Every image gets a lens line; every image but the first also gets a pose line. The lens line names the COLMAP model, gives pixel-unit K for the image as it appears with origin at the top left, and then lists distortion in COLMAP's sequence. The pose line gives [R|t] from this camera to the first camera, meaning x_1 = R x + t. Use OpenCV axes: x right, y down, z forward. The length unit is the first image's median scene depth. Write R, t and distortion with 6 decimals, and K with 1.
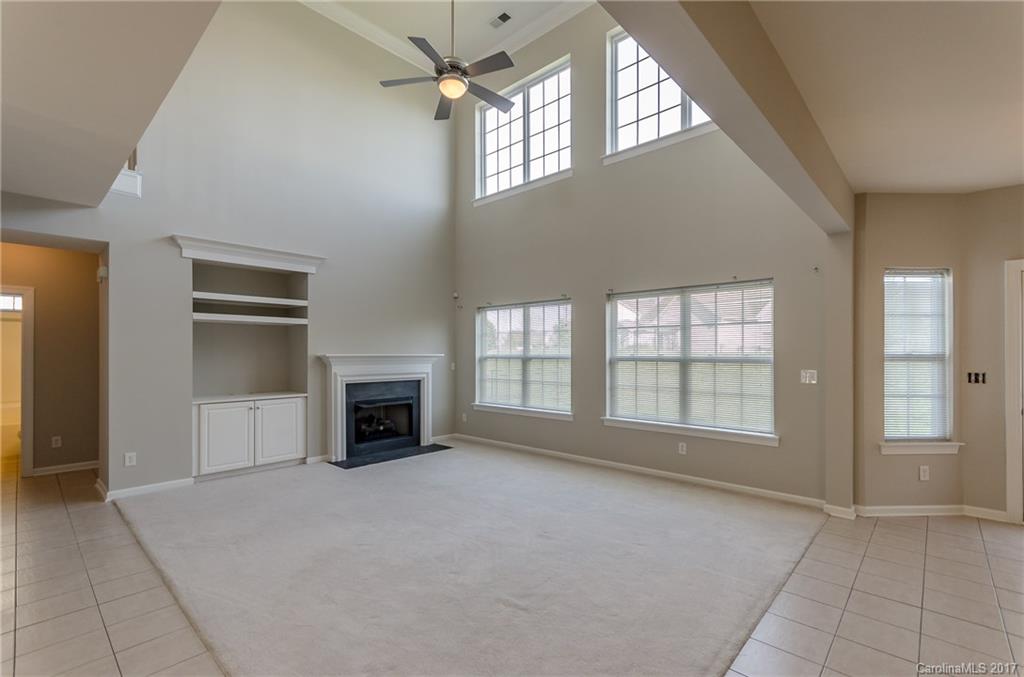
lens RADIAL K [[445.8, 0, 513.0], [0, 445.8, 350.7], [0, 0, 1]] dist [0.001797, 0.000157]
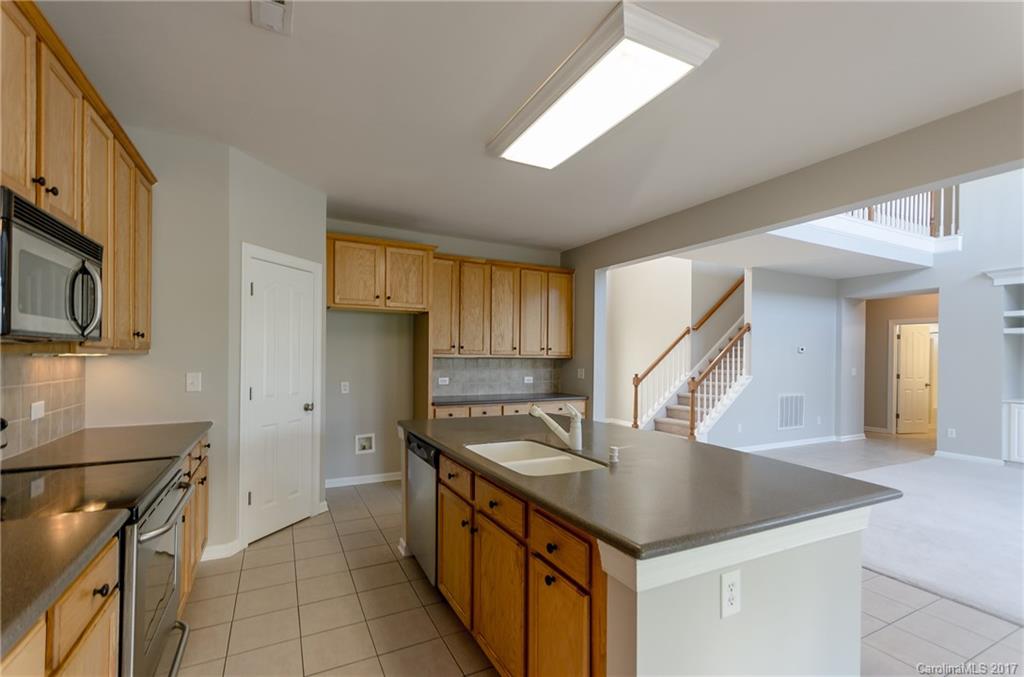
lens RADIAL K [[459.7, 0, 510.0], [0, 459.7, 355.7], [0, 0, 1]] dist [-0.000053, -0.000185]
pose [[-0.332947, -0.002726, -0.942941, 0.956582], [-0.009854, 0.999951, 0.000588, 0.003401], [0.942894, 0.009488, -0.332958, 0.125928]]
